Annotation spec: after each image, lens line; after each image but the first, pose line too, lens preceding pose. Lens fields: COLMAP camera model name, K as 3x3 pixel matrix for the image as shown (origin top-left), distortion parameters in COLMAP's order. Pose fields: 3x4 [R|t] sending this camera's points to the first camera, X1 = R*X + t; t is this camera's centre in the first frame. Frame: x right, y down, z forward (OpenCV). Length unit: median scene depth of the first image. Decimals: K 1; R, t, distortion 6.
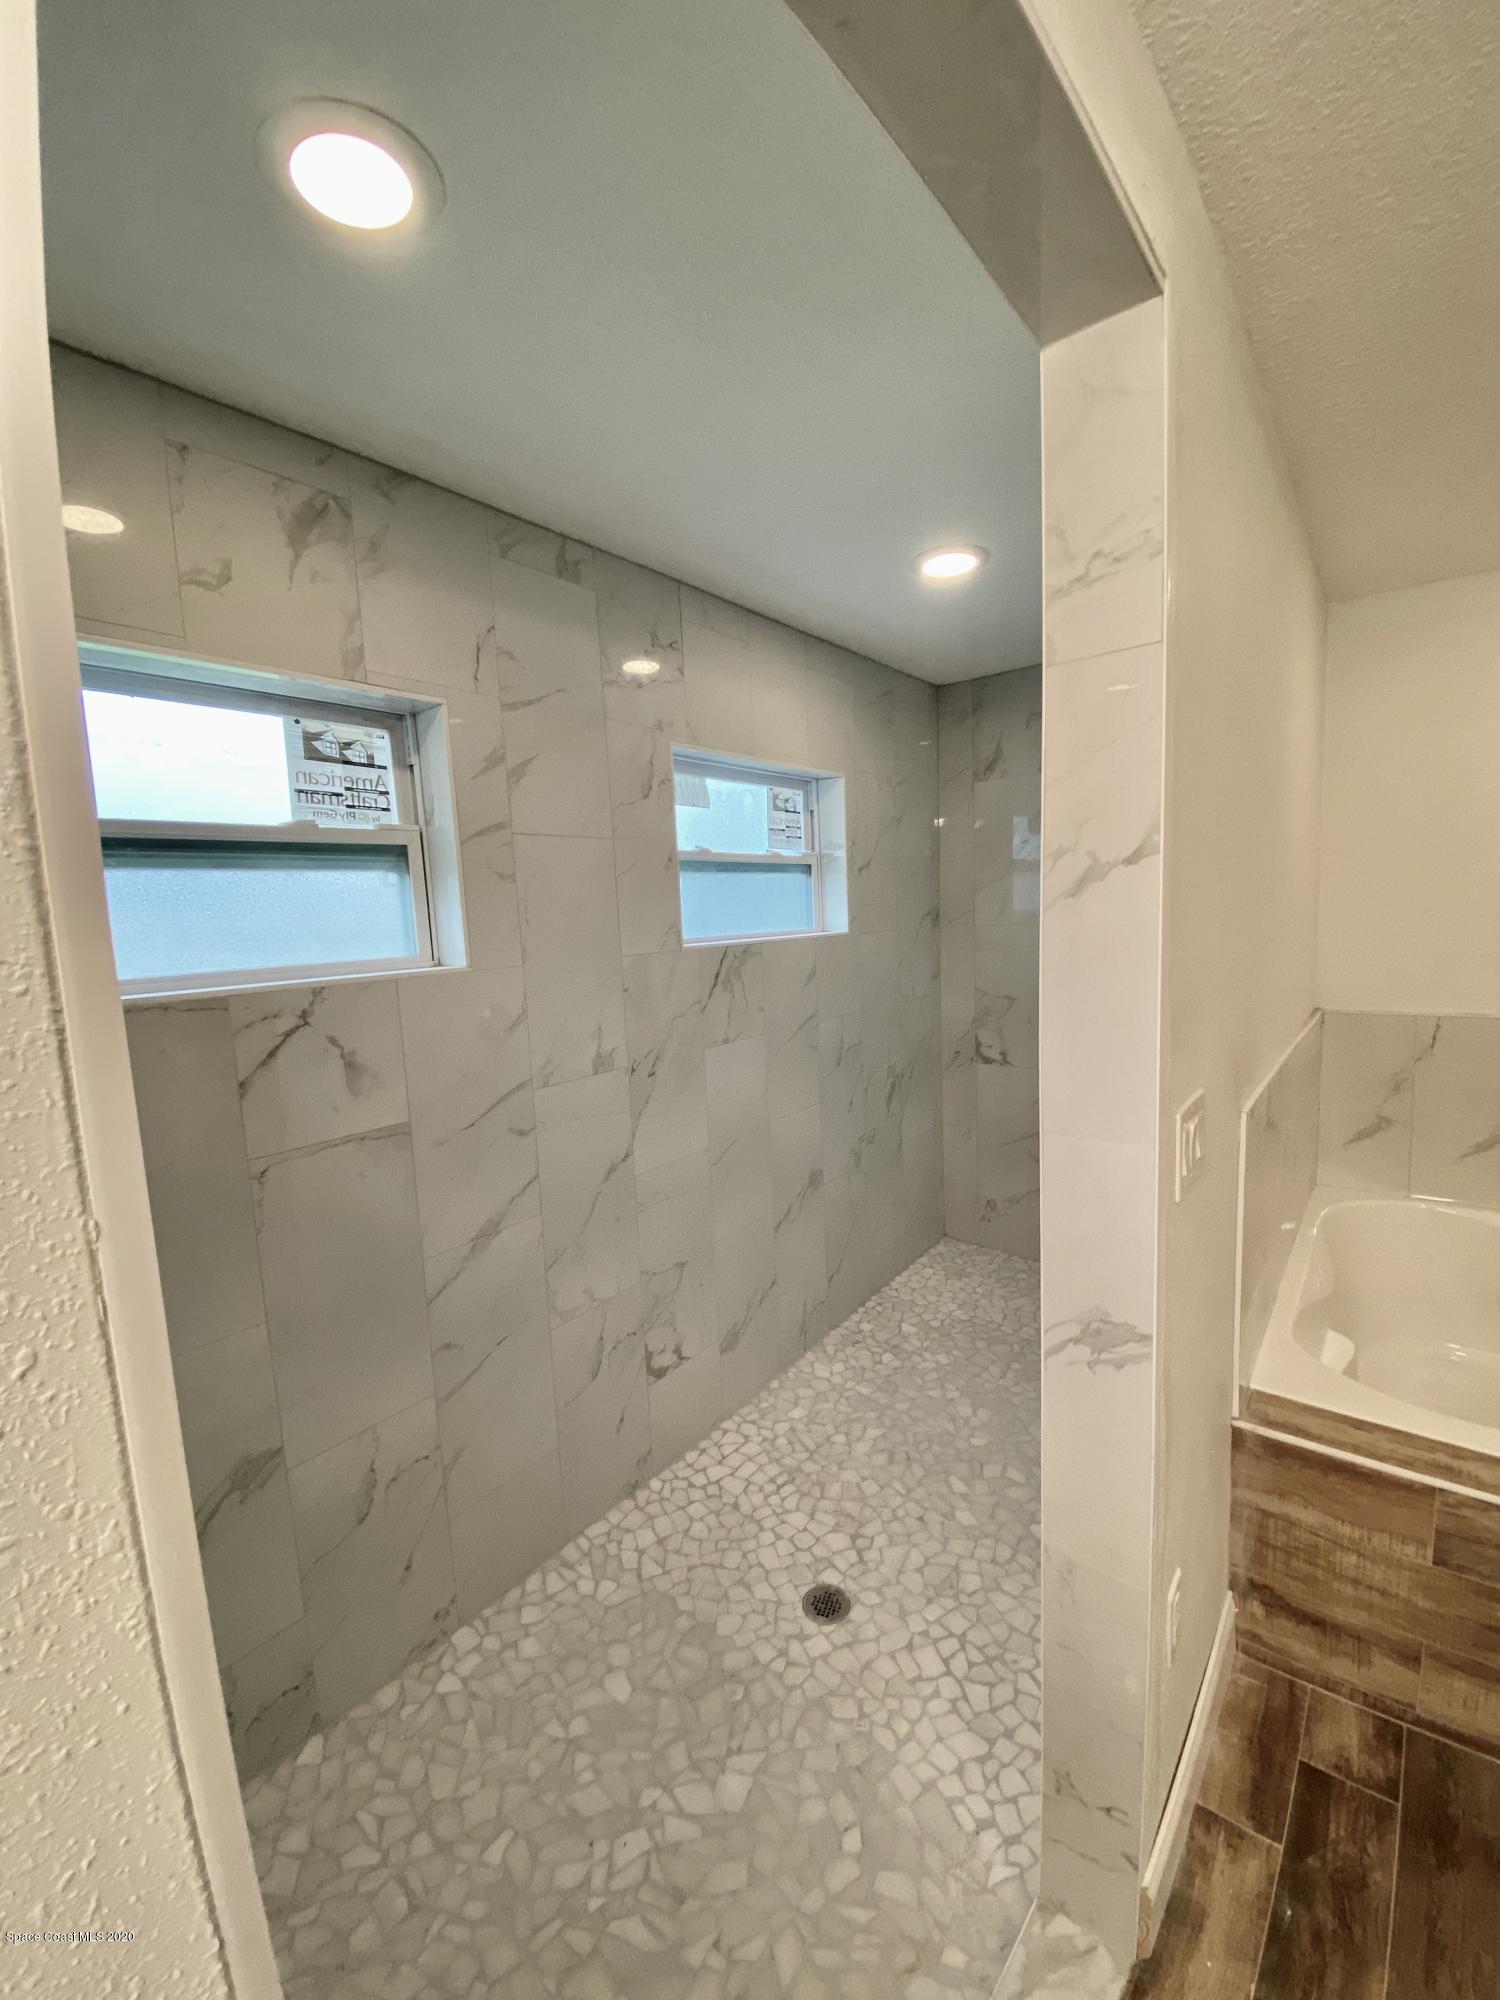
lens RADIAL K [[808.9, 0, 750.0], [0, 808.9, 1000.0], [0, 0, 1]] dist [0.014775, -0.014349]
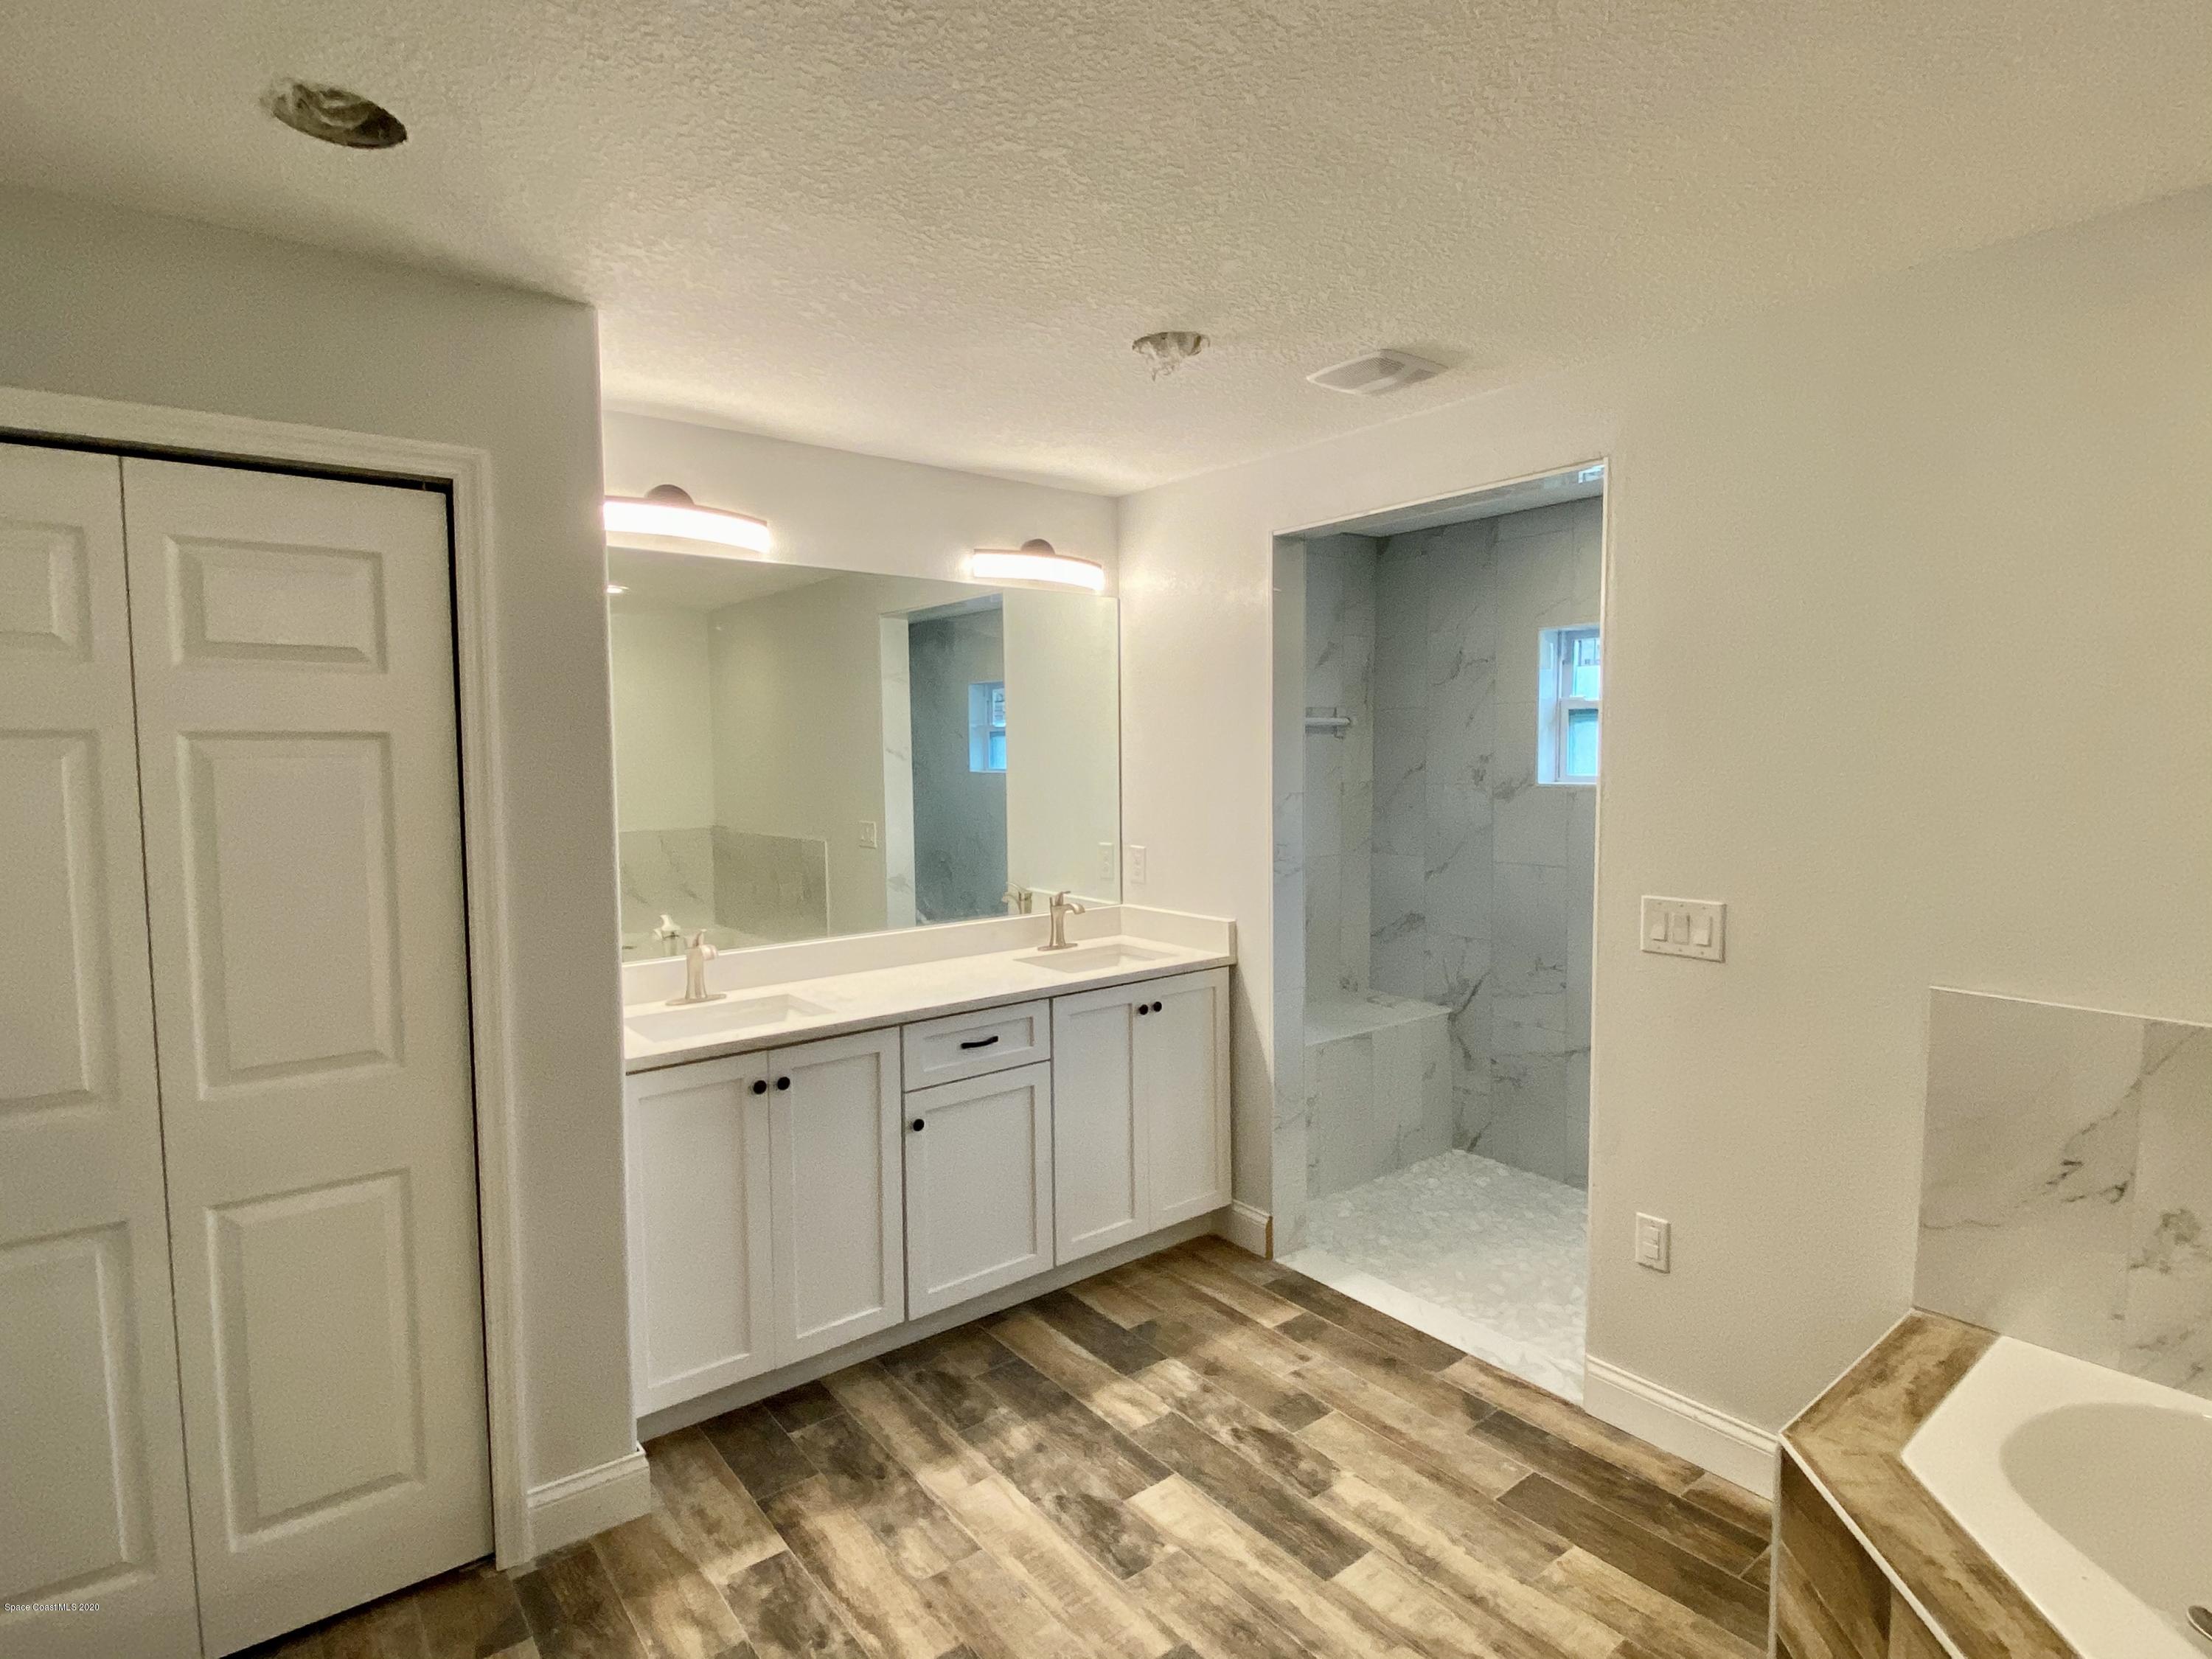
lens RADIAL K [[1156.9, 0, 1110.7], [0, 1156.9, 831.7], [0, 0, 1]] dist [0.037769, -0.032254]
pose [[-0.227207, 0.108740, -0.967756, 1.867534], [-0.100810, 0.985781, 0.134434, -0.115491], [0.968615, 0.128104, -0.213015, 0.270286]]
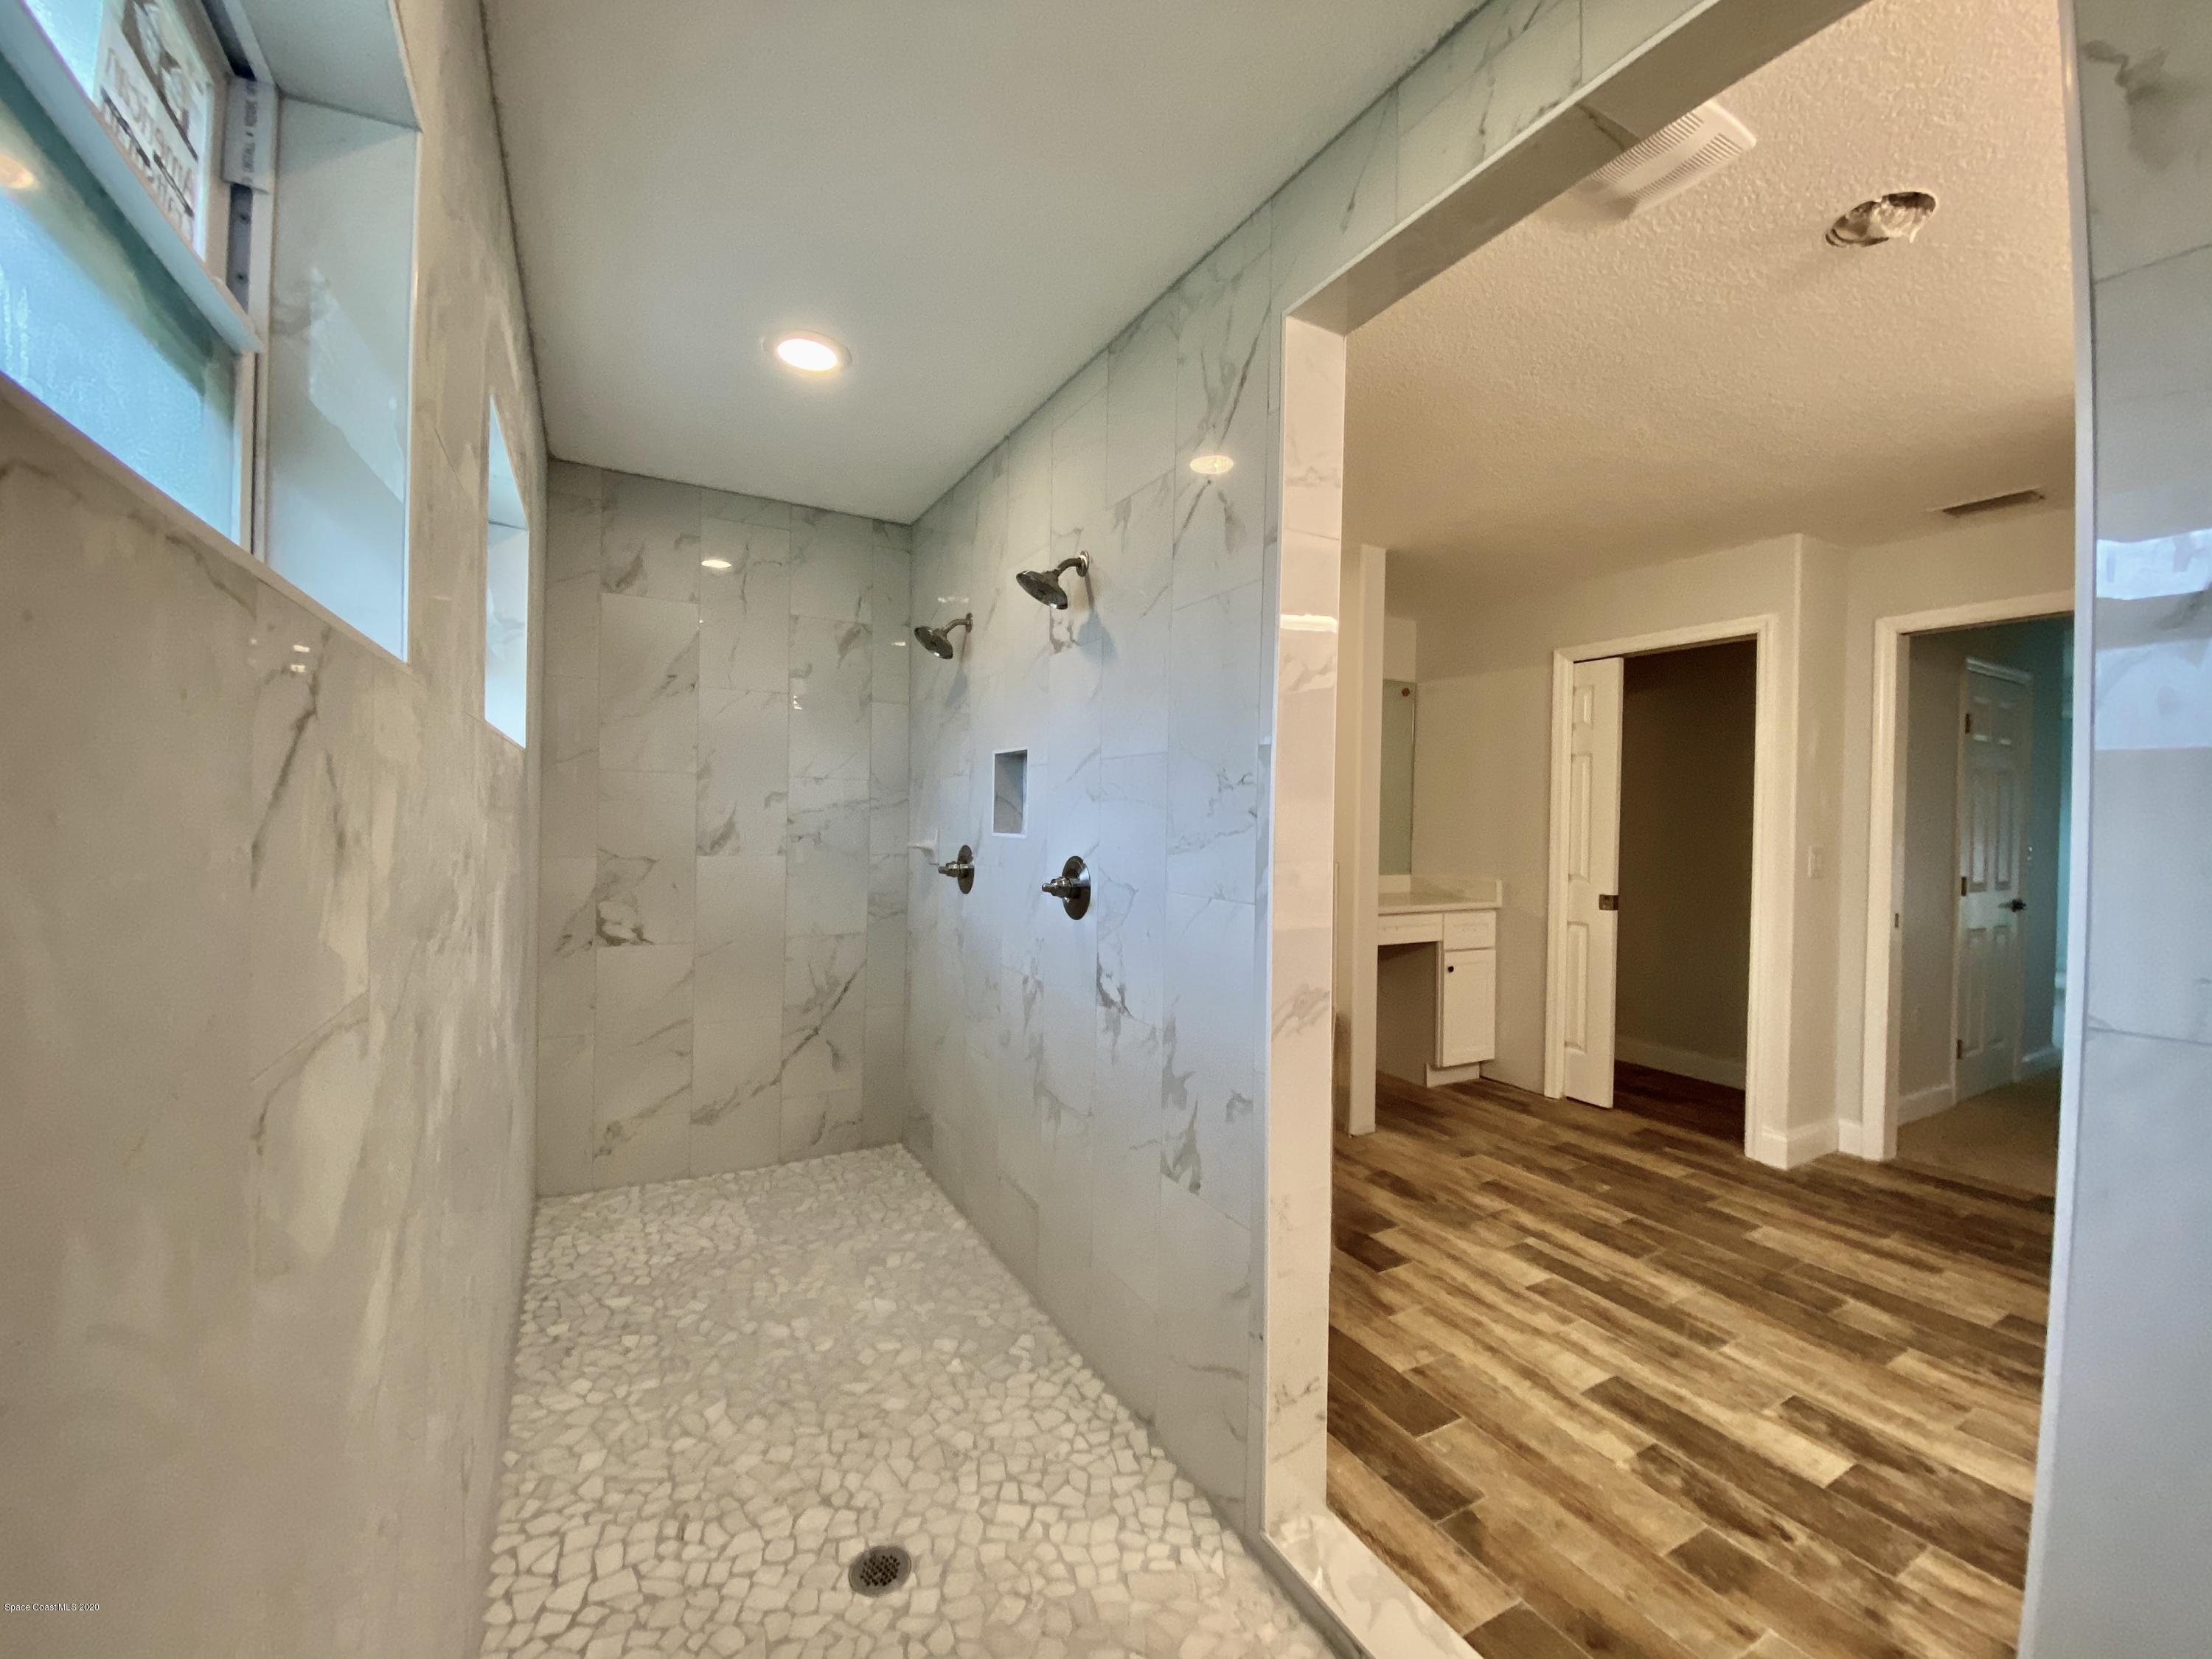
lens RADIAL K [[894.2, 0, 1106.0], [0, 894.2, 829.5], [0, 0, 1]] dist [0.018626, -0.019182]
pose [[0.383462, 0.032704, 0.922977, -0.670658], [0.073983, 0.995073, -0.065996, 0.119393], [-0.920588, 0.093591, 0.379154, 0.432600]]
